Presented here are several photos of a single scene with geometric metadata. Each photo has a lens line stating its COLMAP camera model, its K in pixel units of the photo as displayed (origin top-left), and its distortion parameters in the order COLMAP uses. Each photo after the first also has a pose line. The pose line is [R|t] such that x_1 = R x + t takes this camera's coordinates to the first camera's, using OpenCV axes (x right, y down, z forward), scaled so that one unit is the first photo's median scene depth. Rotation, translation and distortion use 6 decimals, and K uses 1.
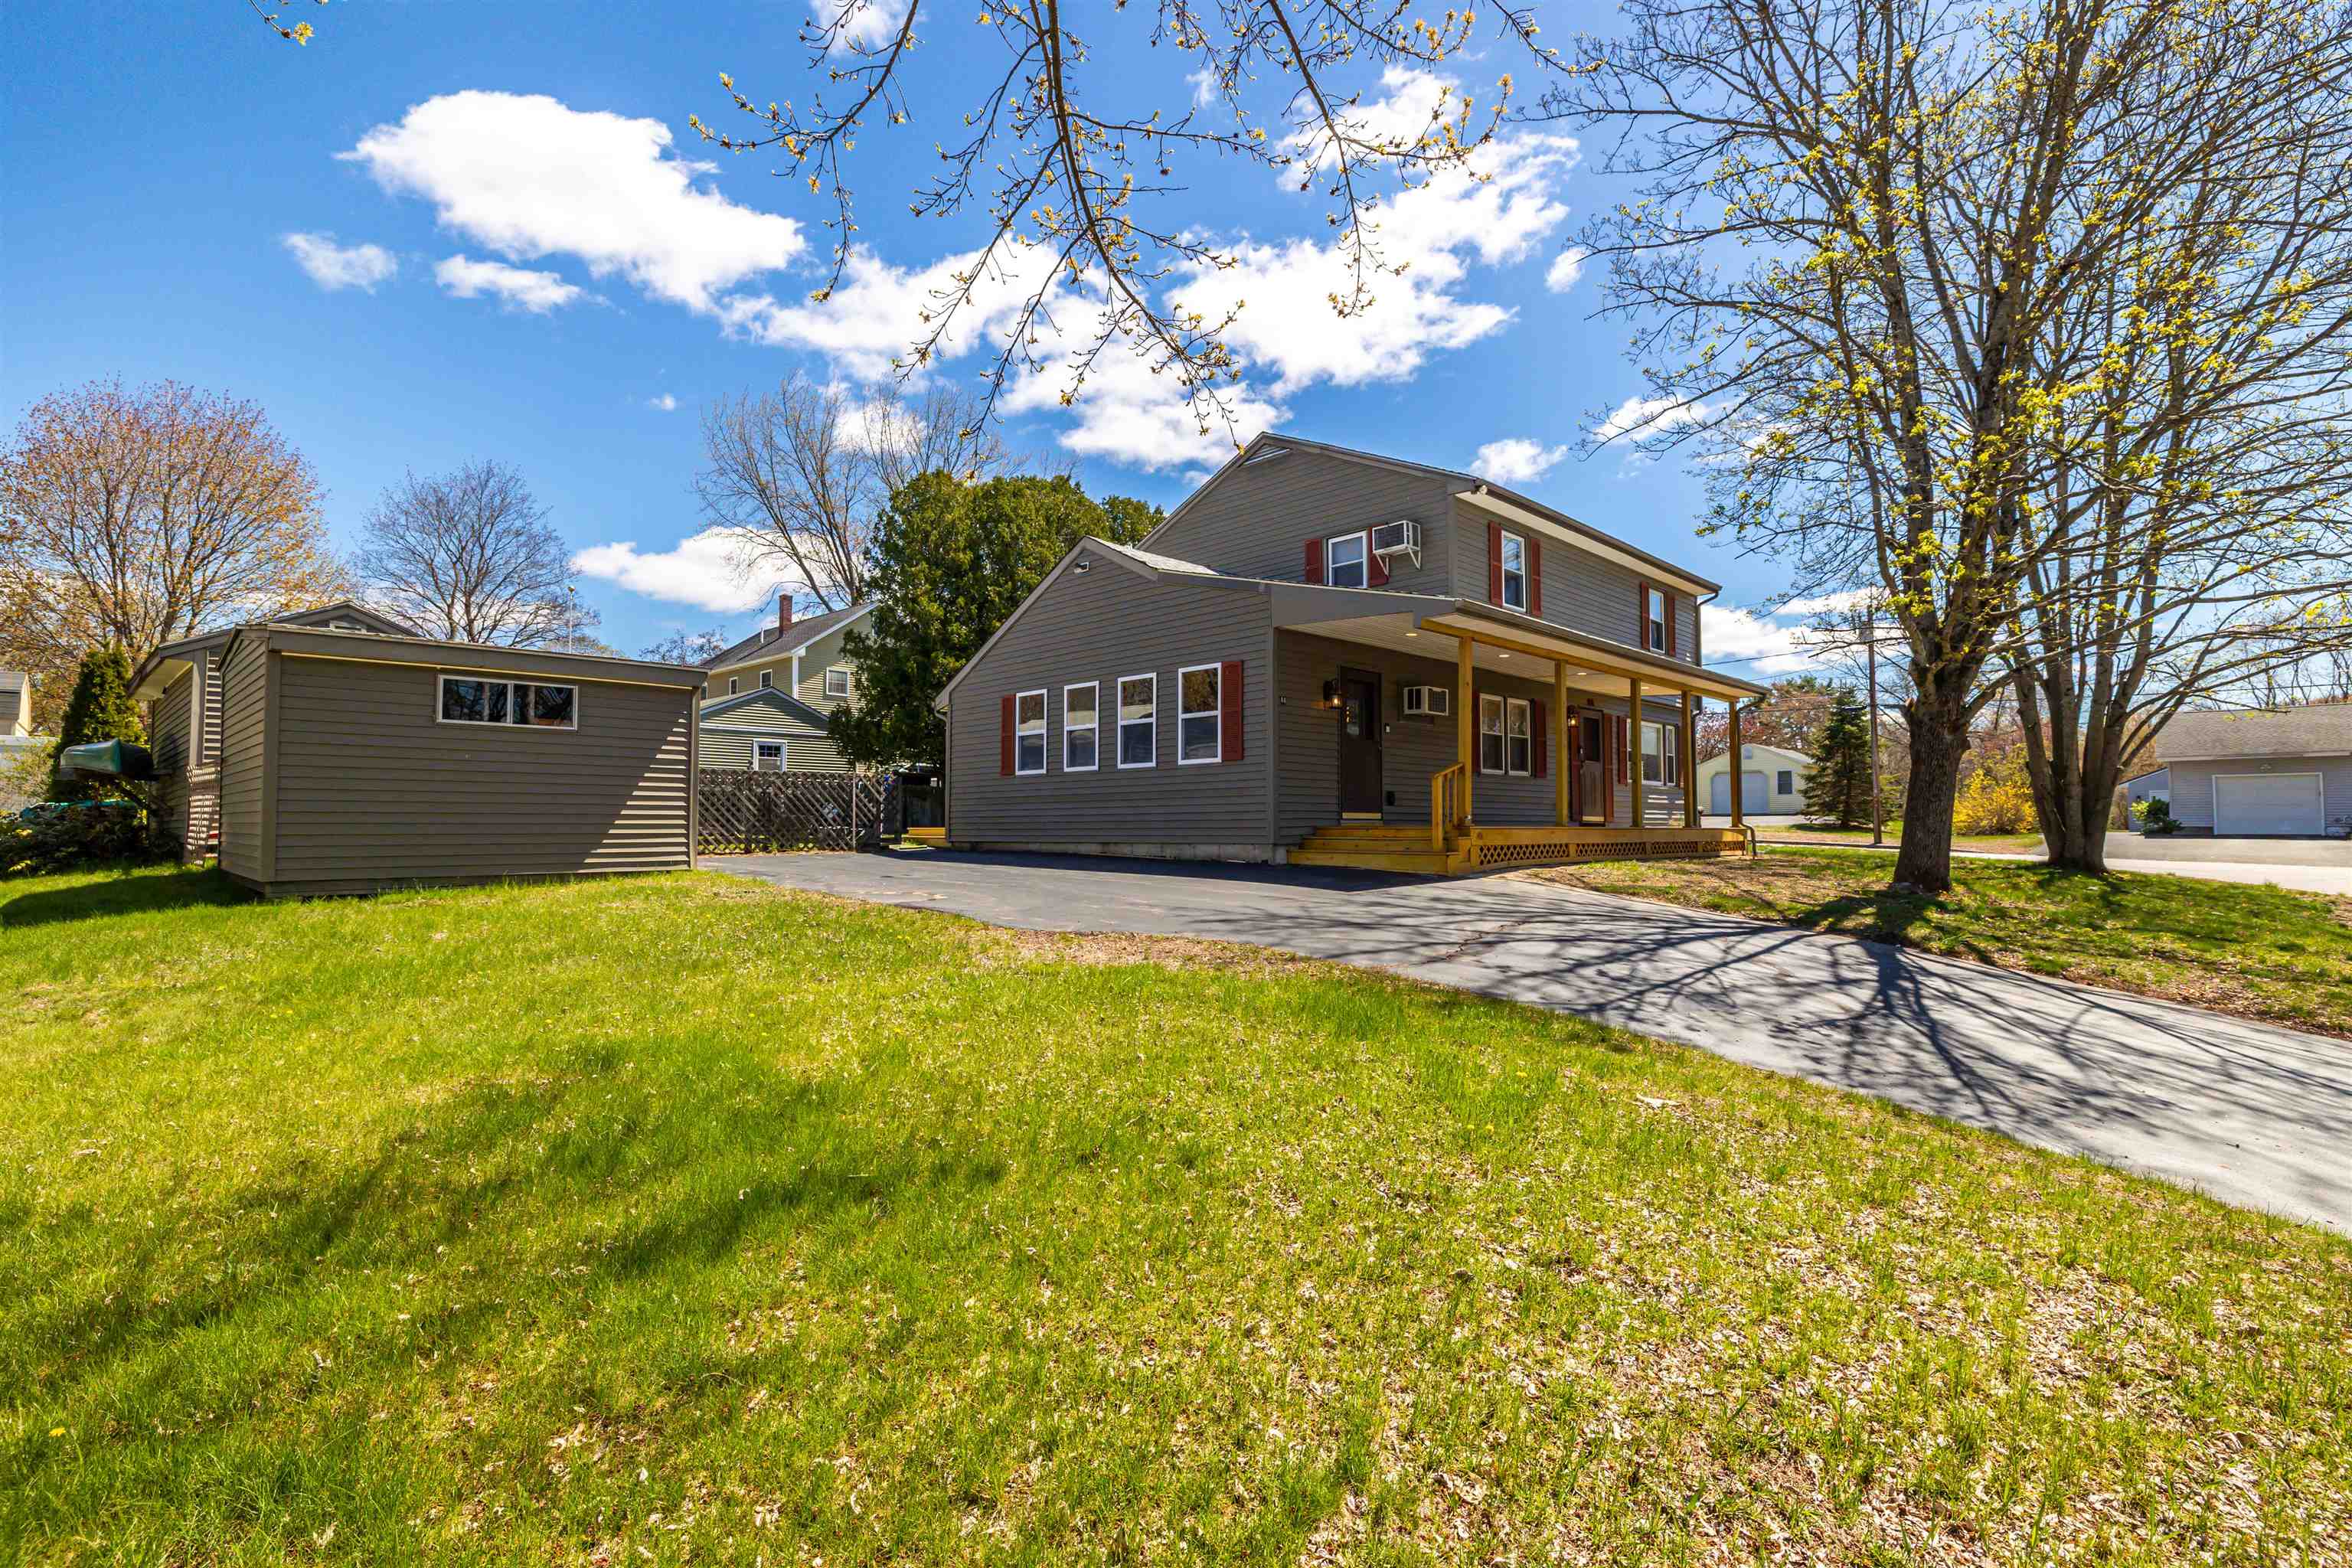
lens RADIAL K [[1089.7, 0, 1176.0], [0, 1089.7, 784.0], [0, 0, 1]] dist [-0.005232, 0.000425]
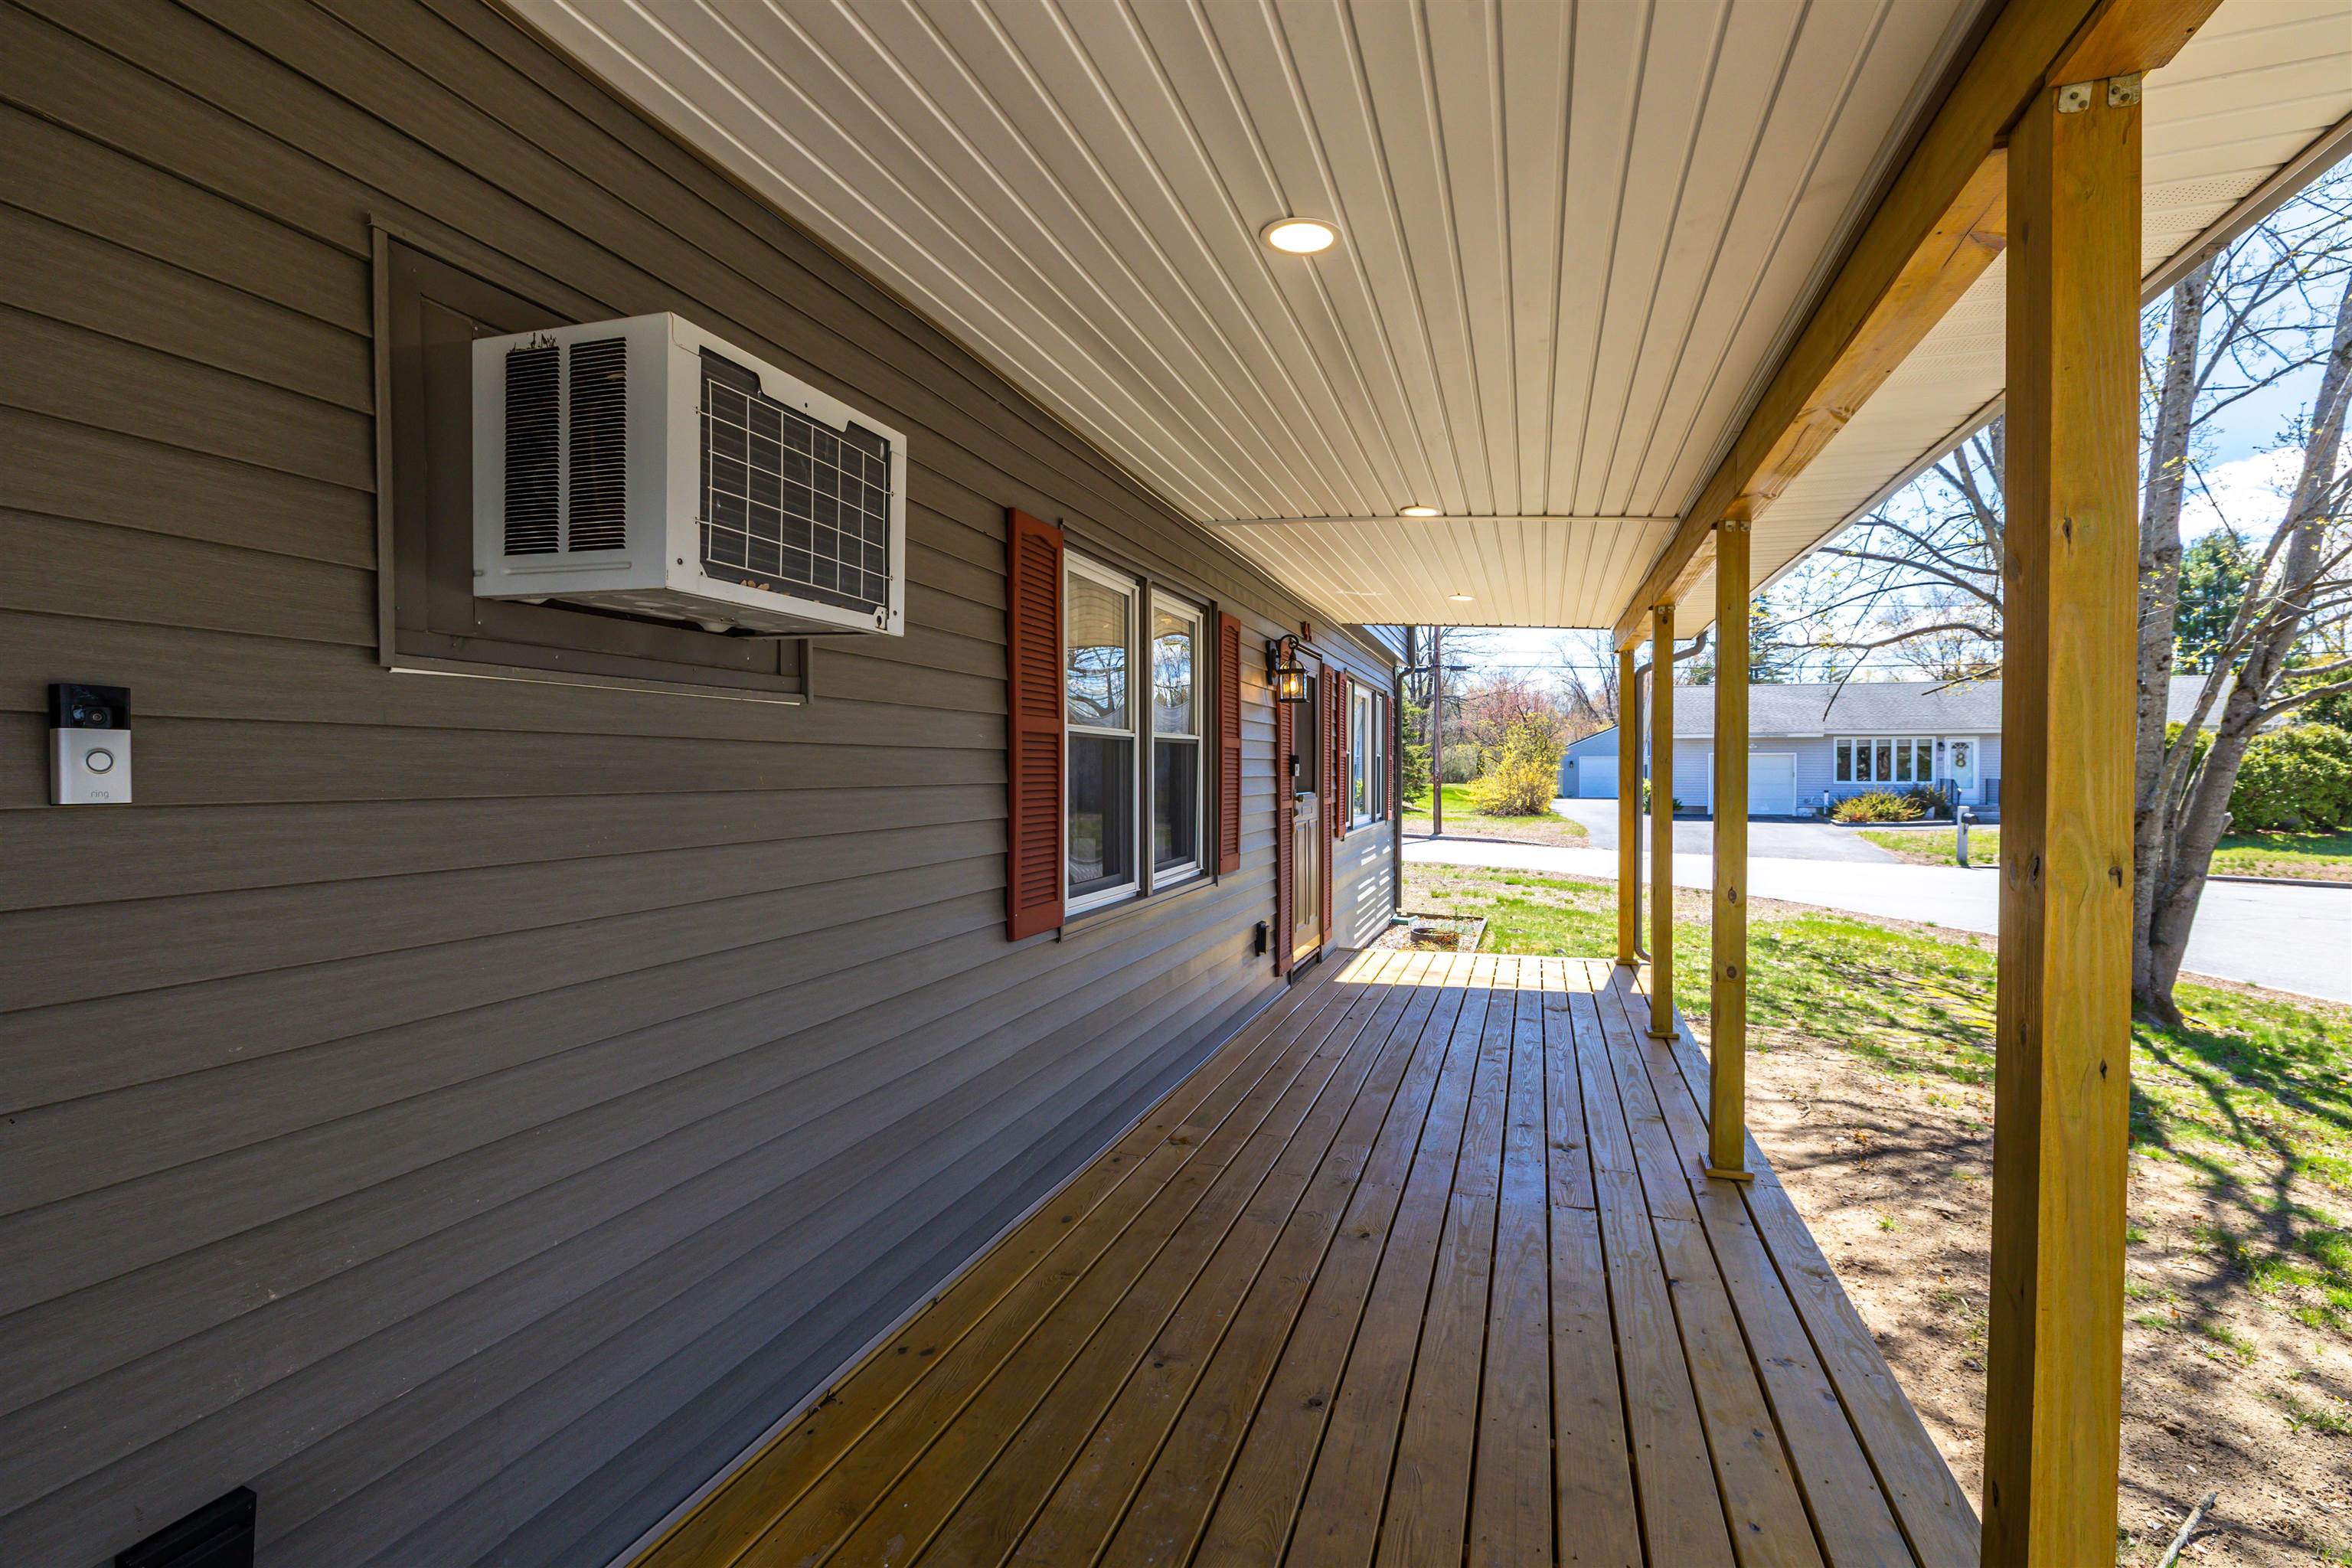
lens RADIAL K [[1089.7, 0, 1176.0], [0, 1089.7, 784.0], [0, 0, 1]] dist [-0.005232, 0.000425]
pose [[0.886329, -0.012389, 0.462891, 0.196537], [-0.012330, 0.998656, 0.050337, -0.047353], [-0.462893, -0.050322, 0.884985, 0.783862]]
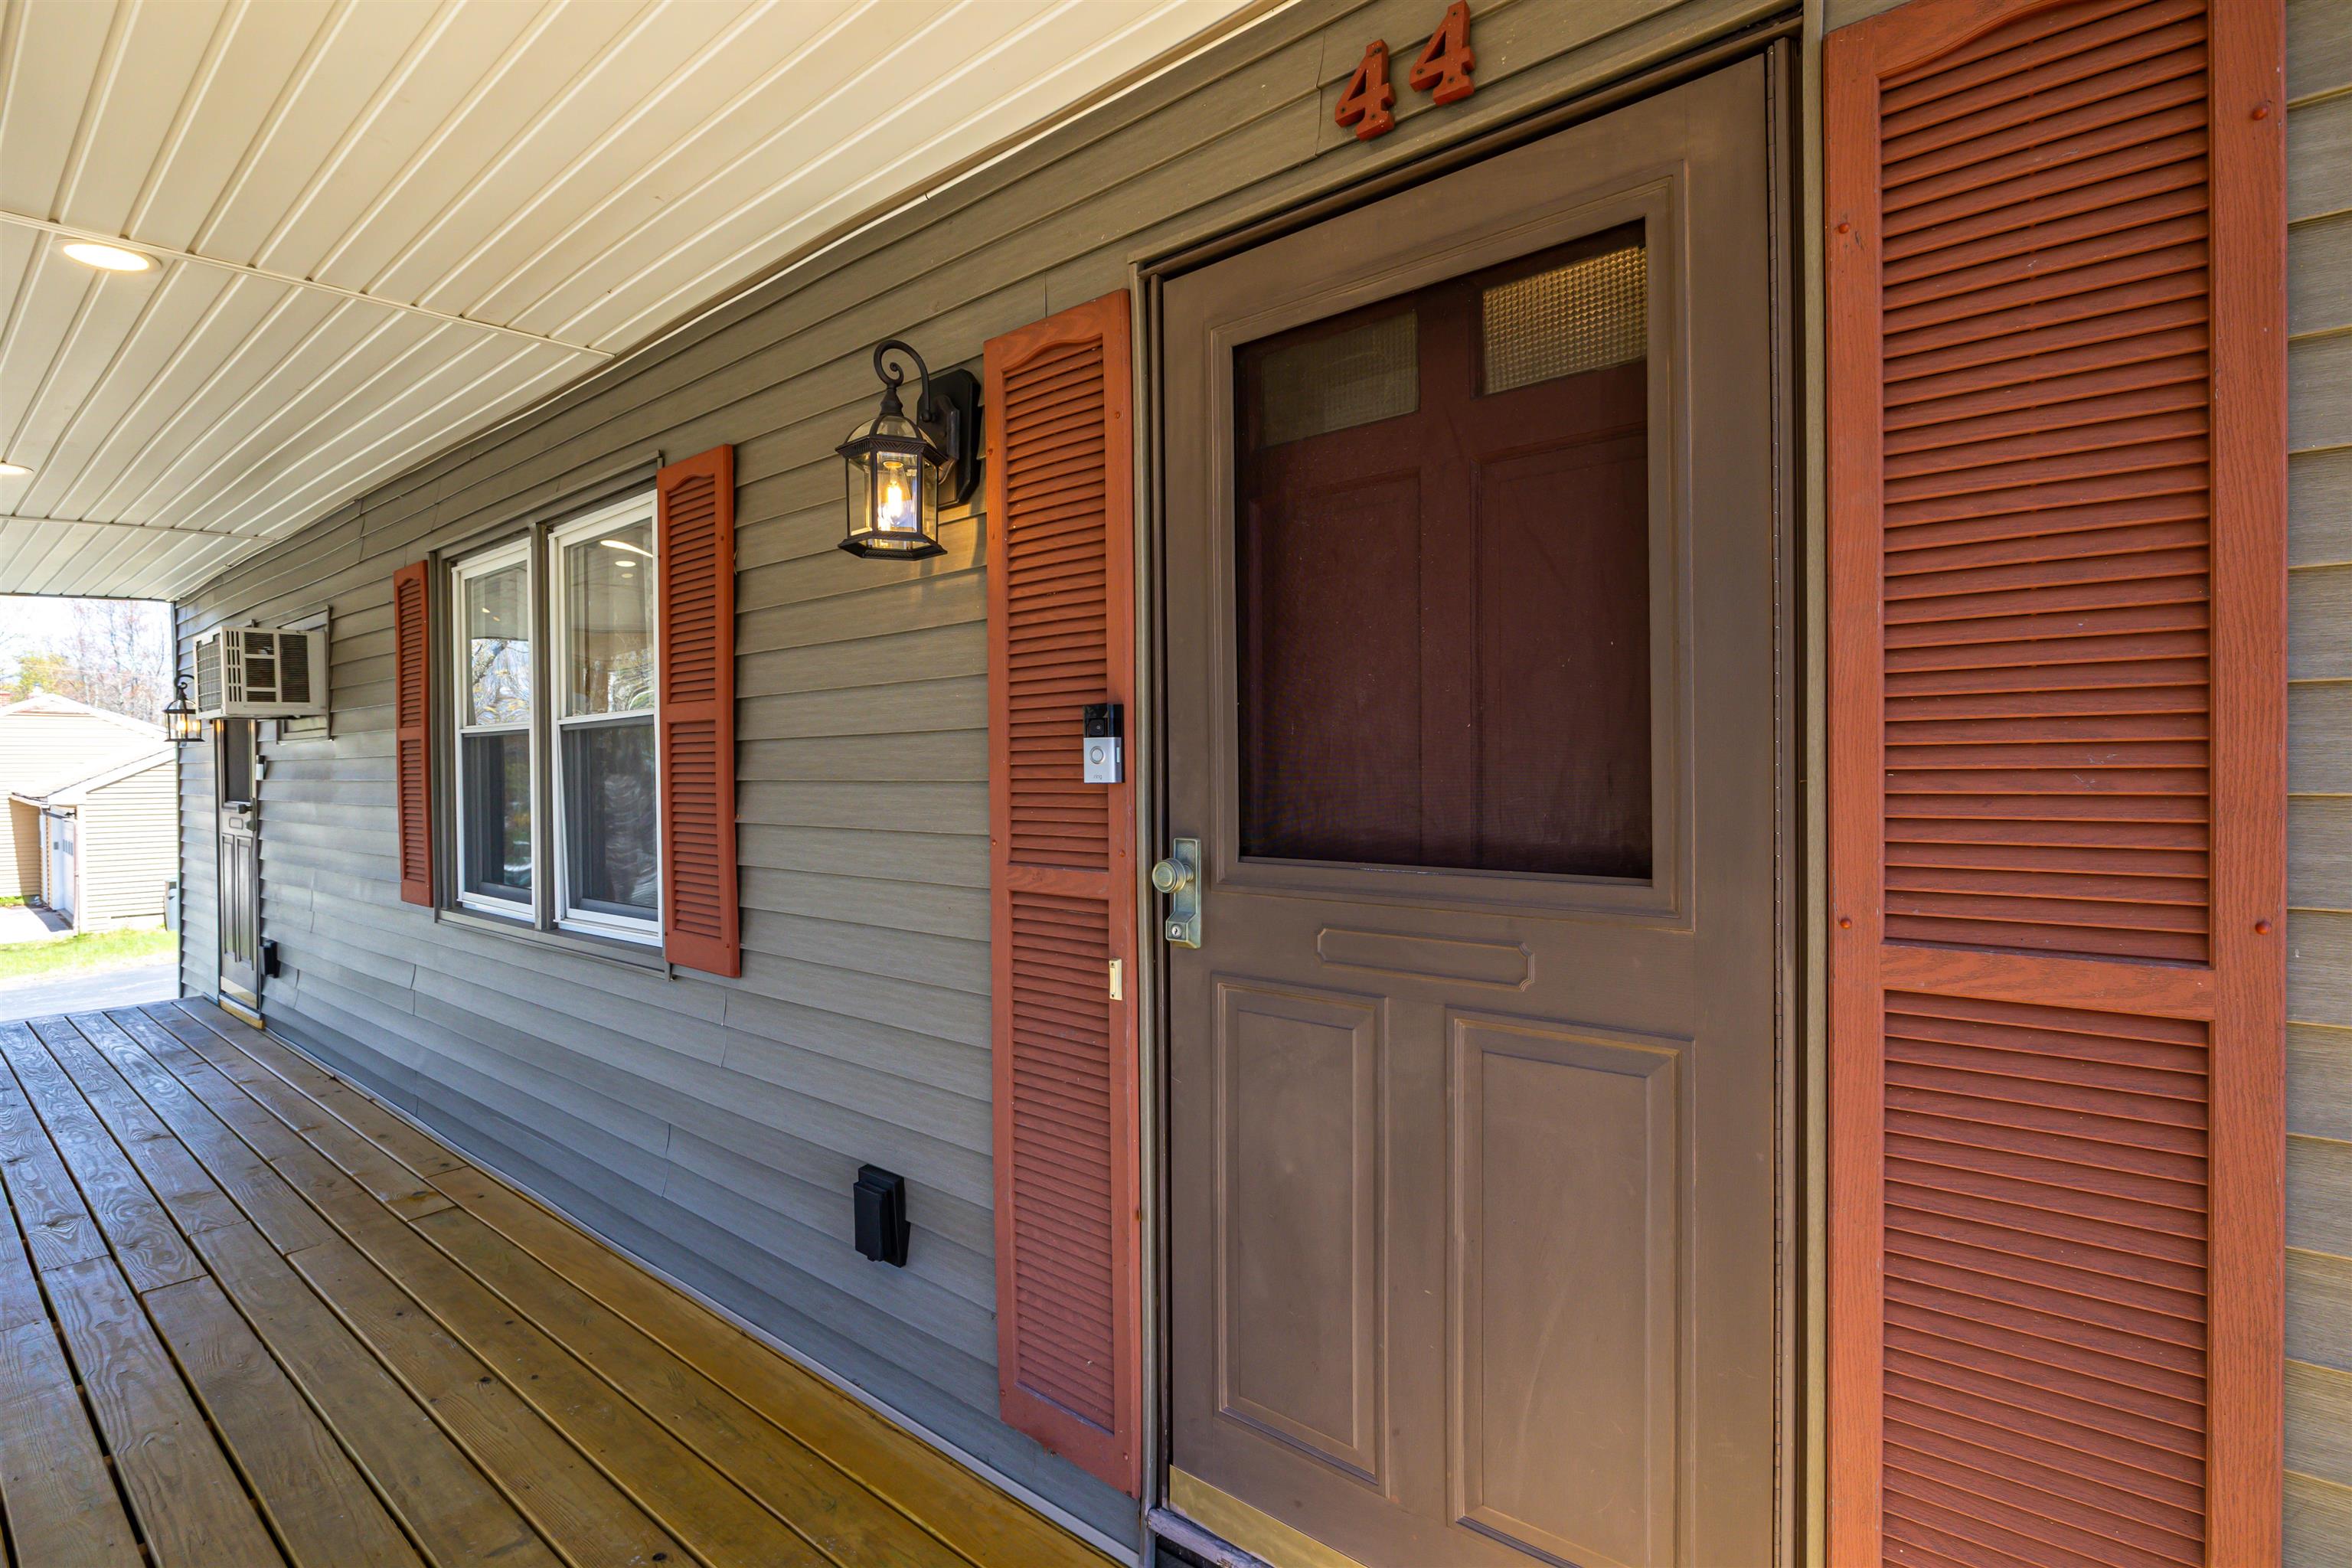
lens RADIAL K [[1089.7, 0, 1176.0], [0, 1089.7, 784.0], [0, 0, 1]] dist [-0.005232, 0.000425]
pose [[0.116179, 0.010803, -0.993170, 0.509085], [0.054246, 0.998379, 0.017206, -0.032278], [0.991746, -0.055875, 0.115404, 1.095053]]
